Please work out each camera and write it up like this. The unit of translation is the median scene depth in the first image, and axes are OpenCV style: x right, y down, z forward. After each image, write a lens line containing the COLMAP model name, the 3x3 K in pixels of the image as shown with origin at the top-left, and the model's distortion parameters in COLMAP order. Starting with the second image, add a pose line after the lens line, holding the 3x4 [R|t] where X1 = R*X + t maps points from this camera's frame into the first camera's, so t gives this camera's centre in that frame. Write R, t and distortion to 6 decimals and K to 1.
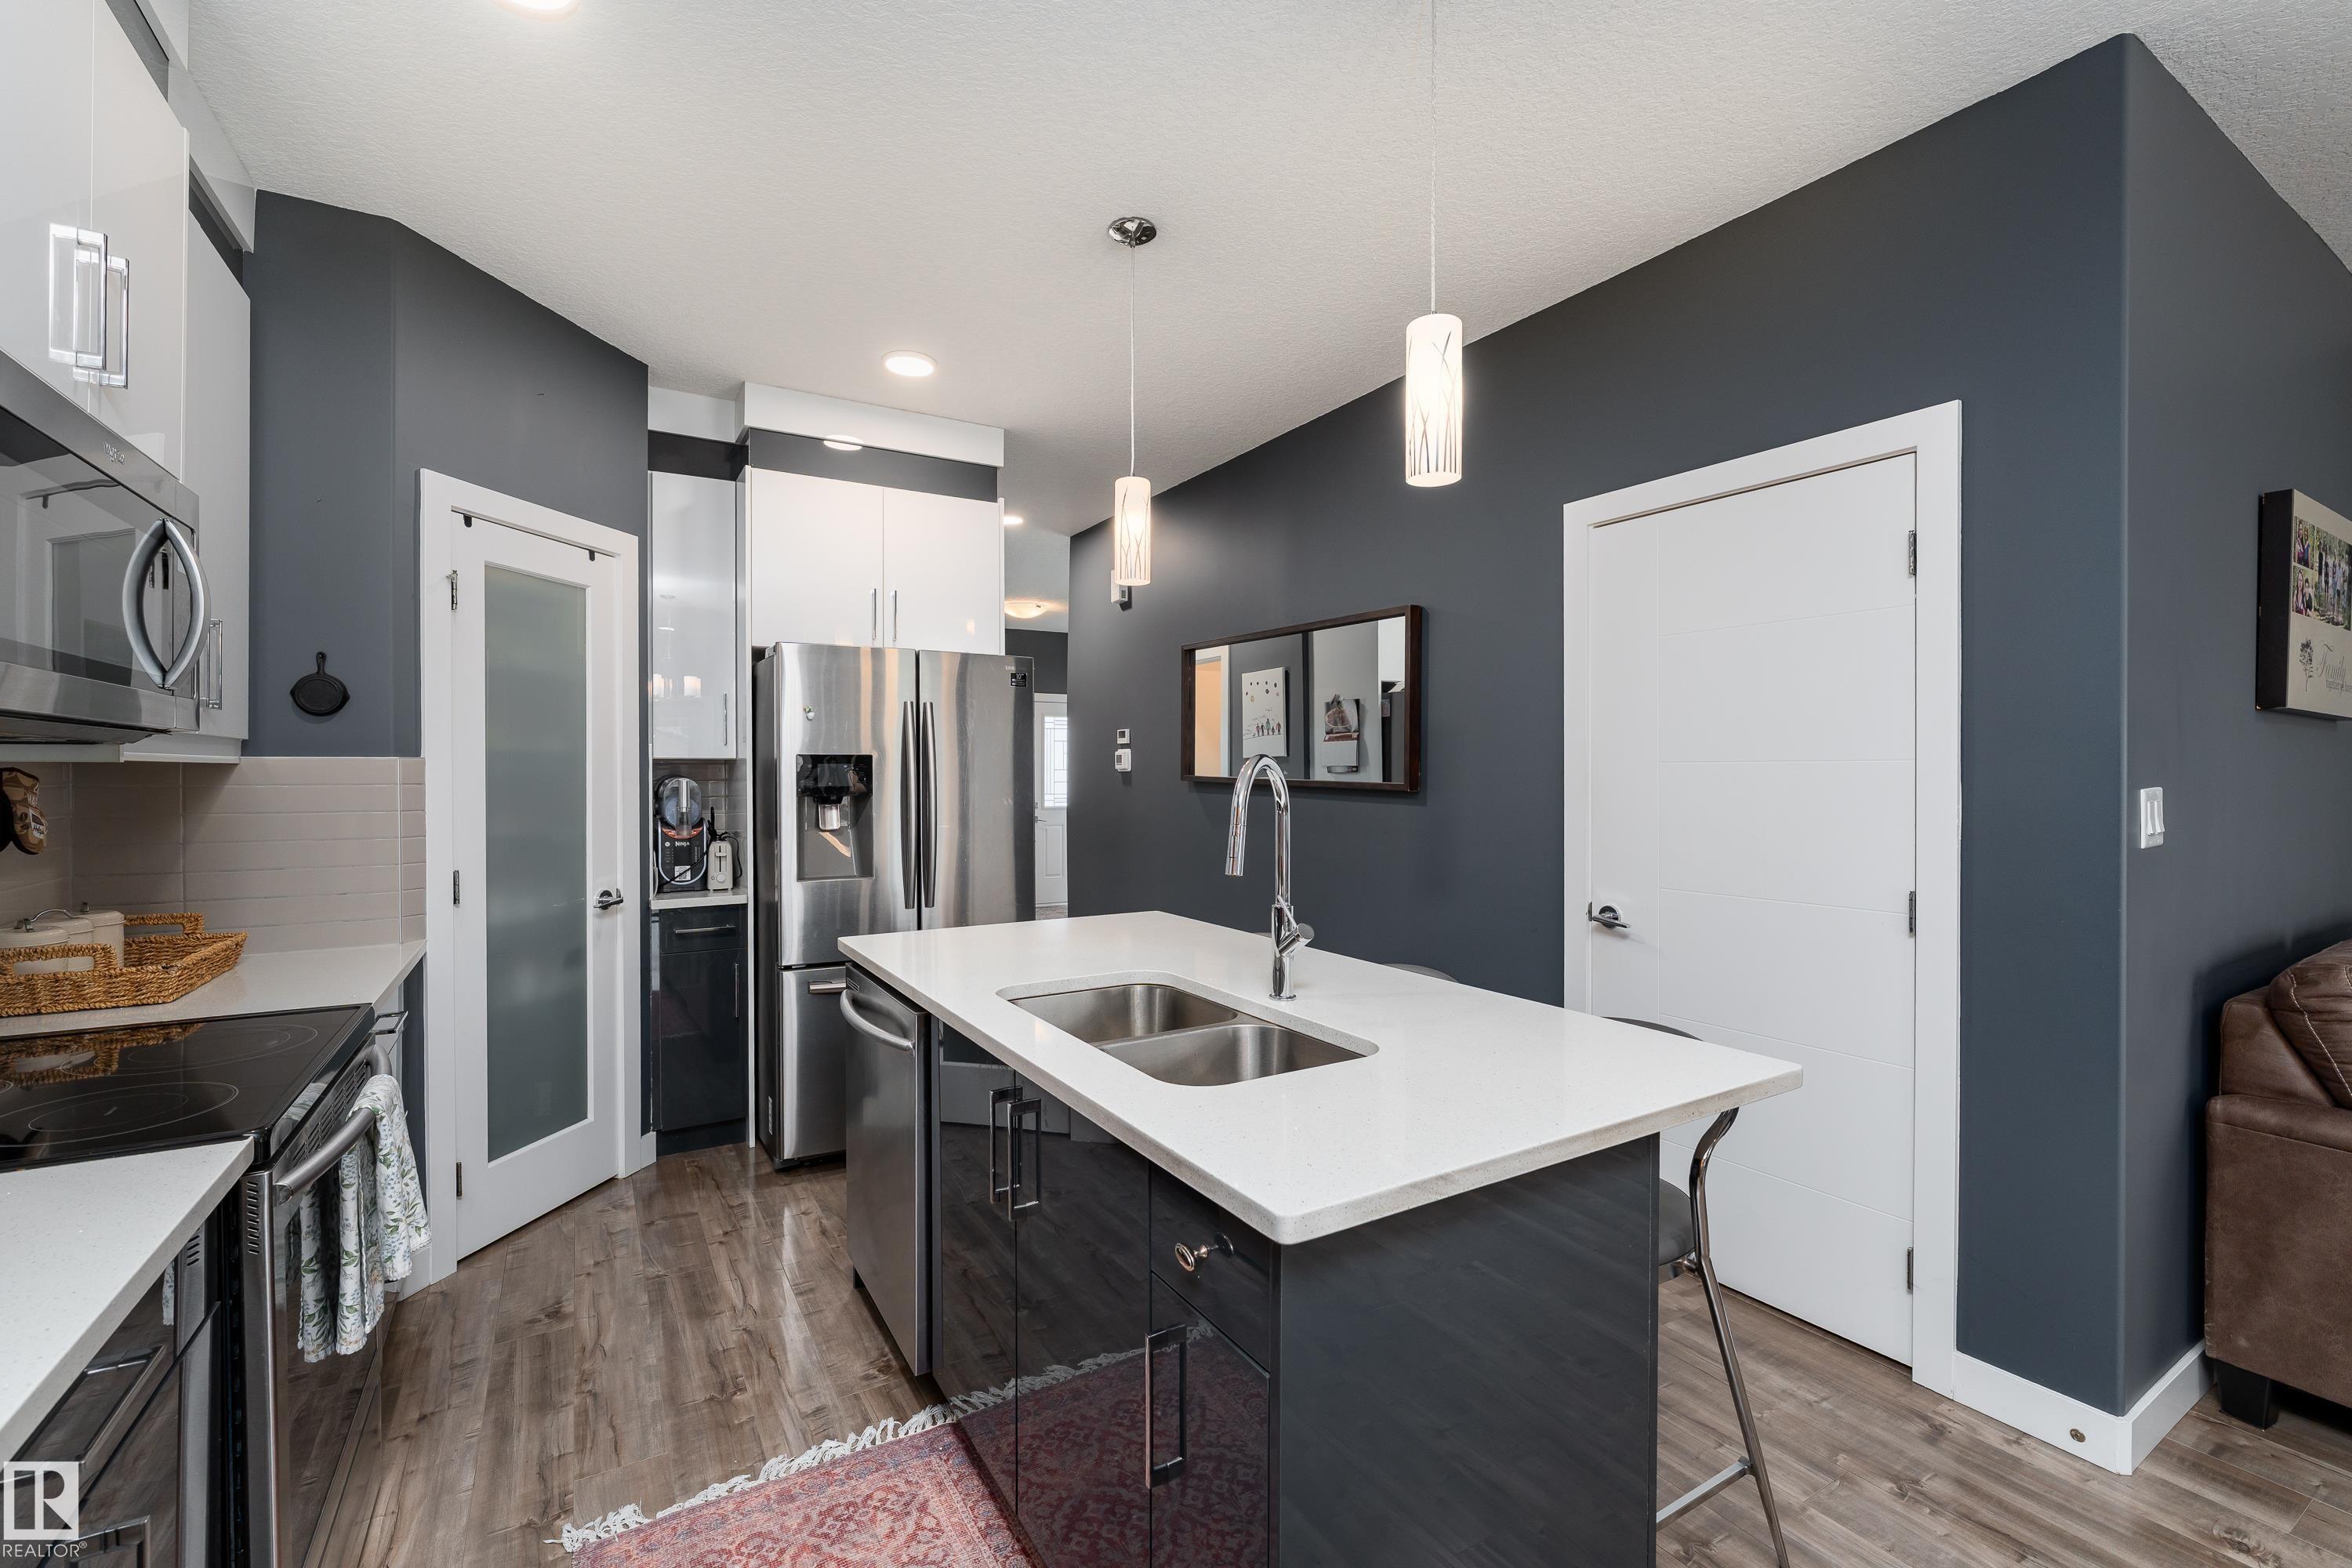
lens RADIAL K [[989.0, 0, 1176.0], [0, 989.0, 784.0], [0, 0, 1]] dist [0.000862, 0.000156]
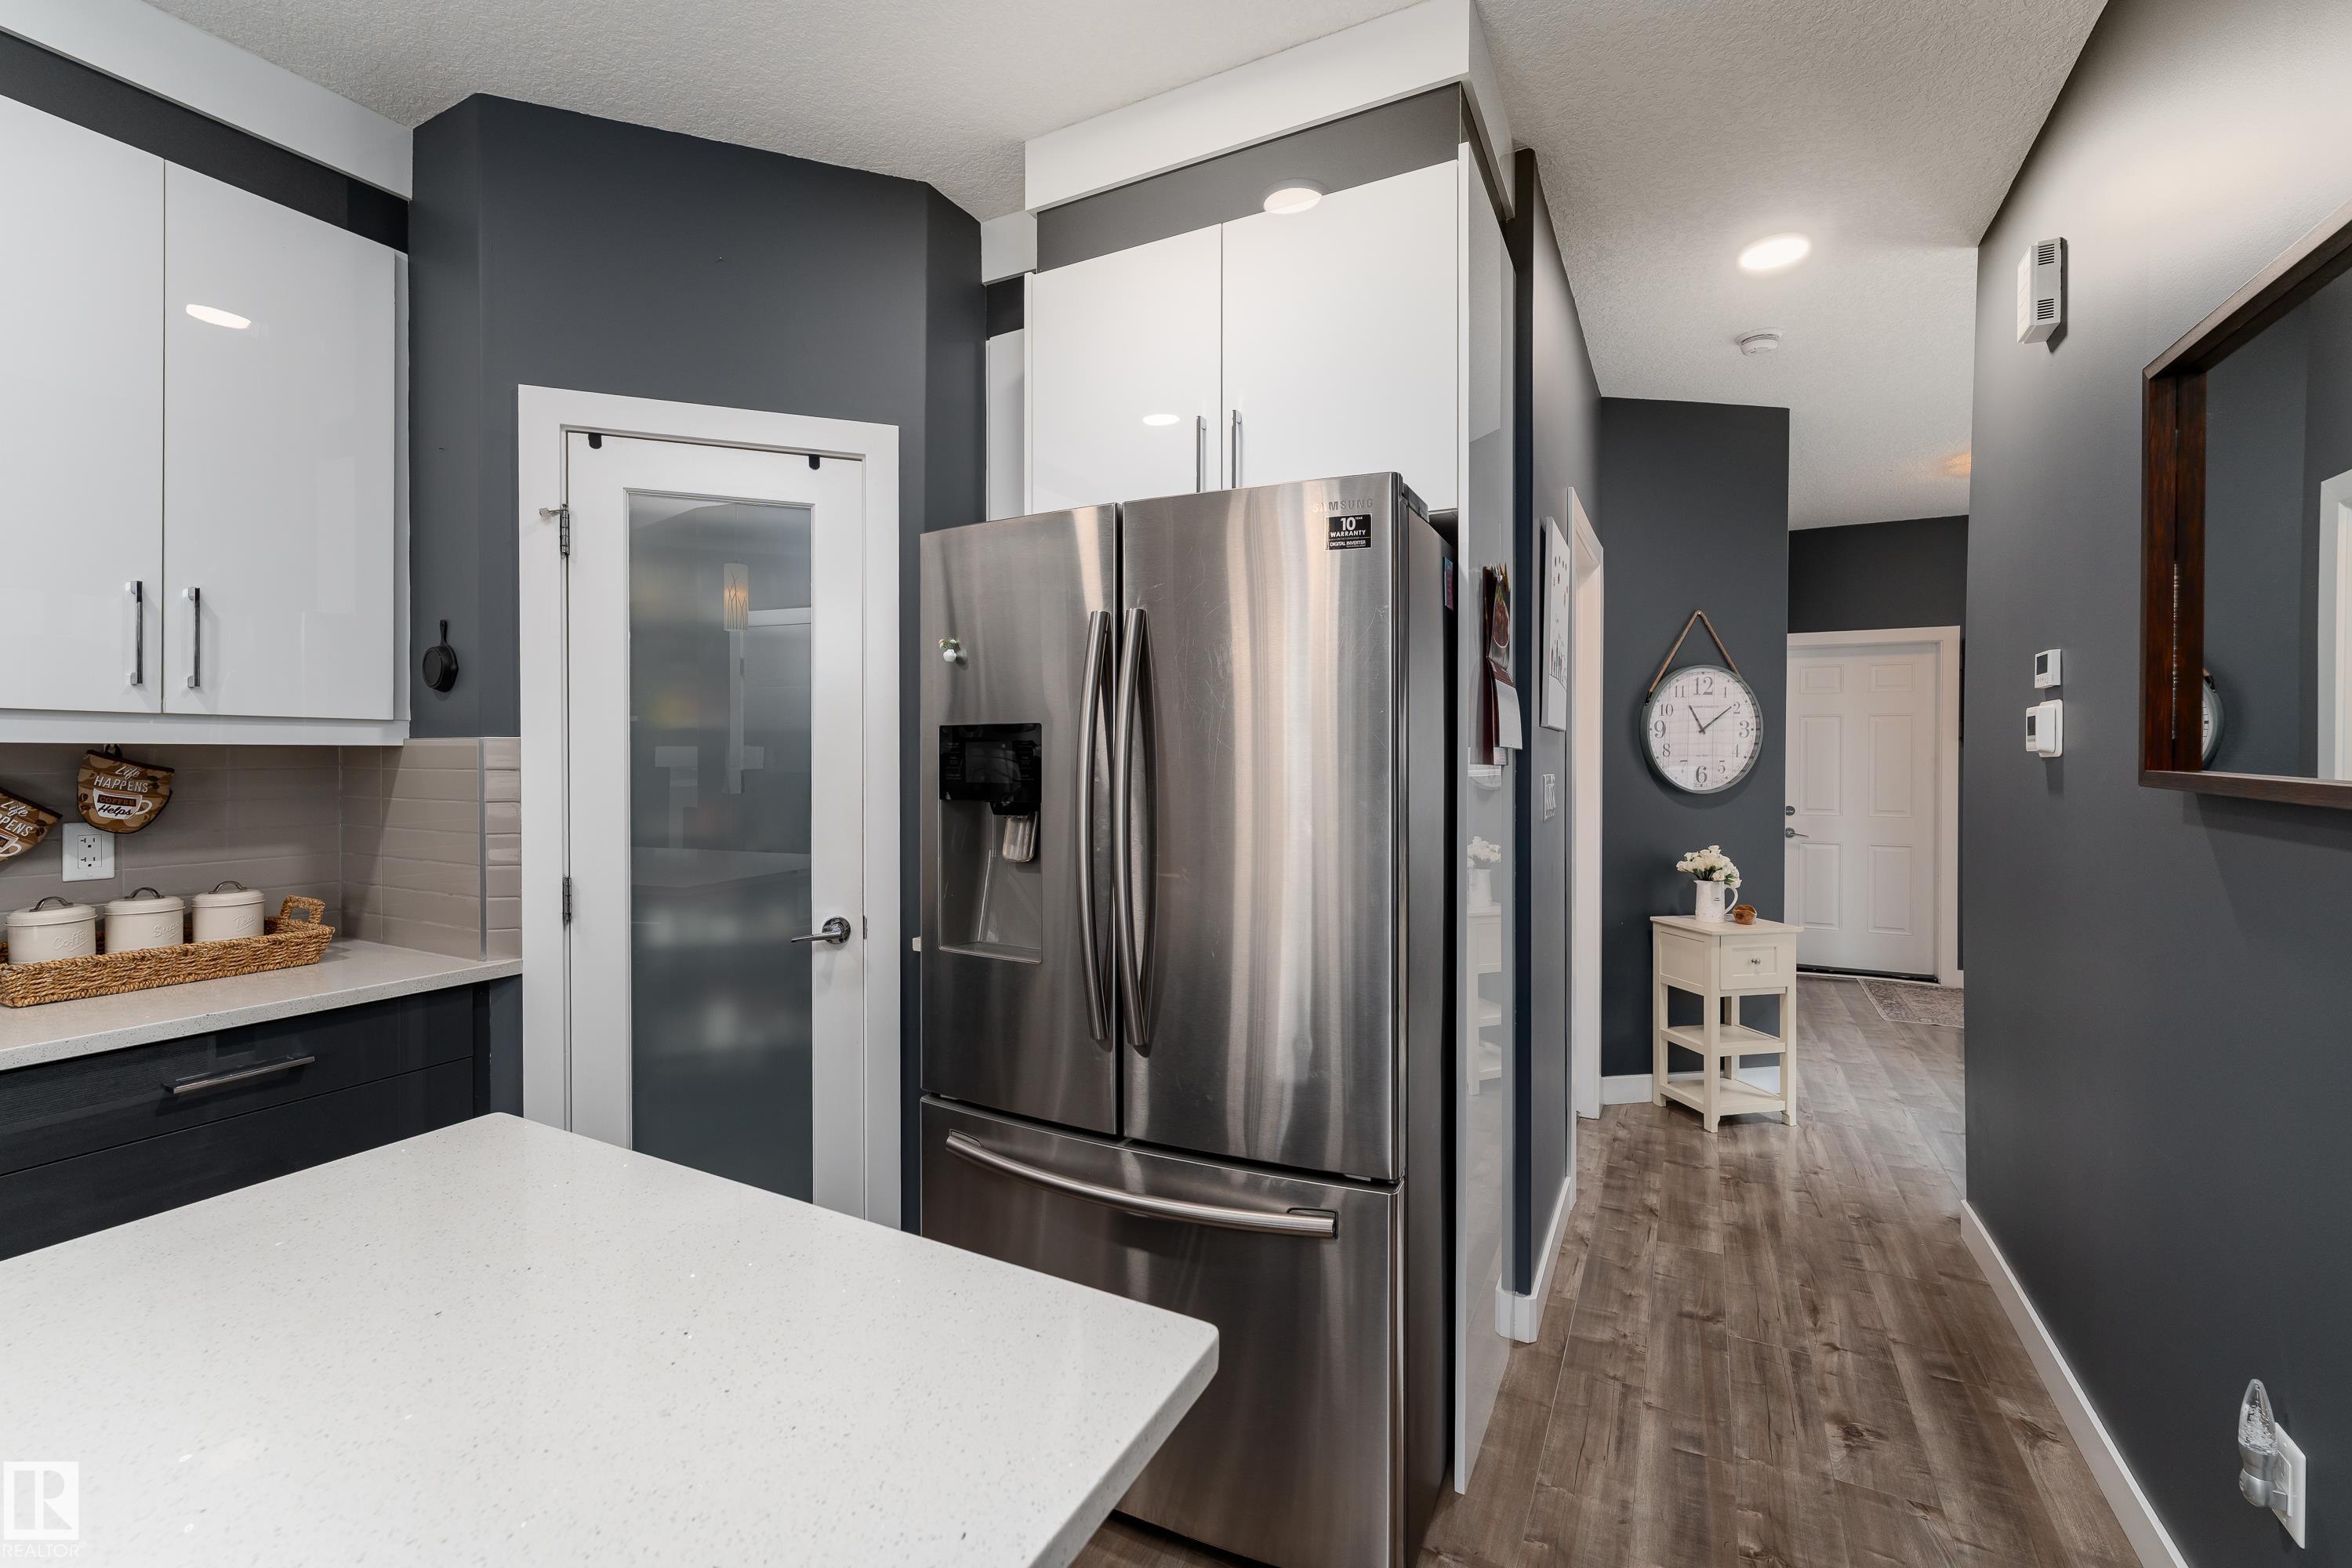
lens RADIAL K [[989.0, 0, 1176.0], [0, 989.0, 784.0], [0, 0, 1]] dist [0.000862, 0.000156]
pose [[0.519726, 0.020265, -0.854092, 0.176132], [-0.012220, 0.999793, 0.016286, -0.006617], [0.854245, 0.001972, 0.519866, 0.812323]]
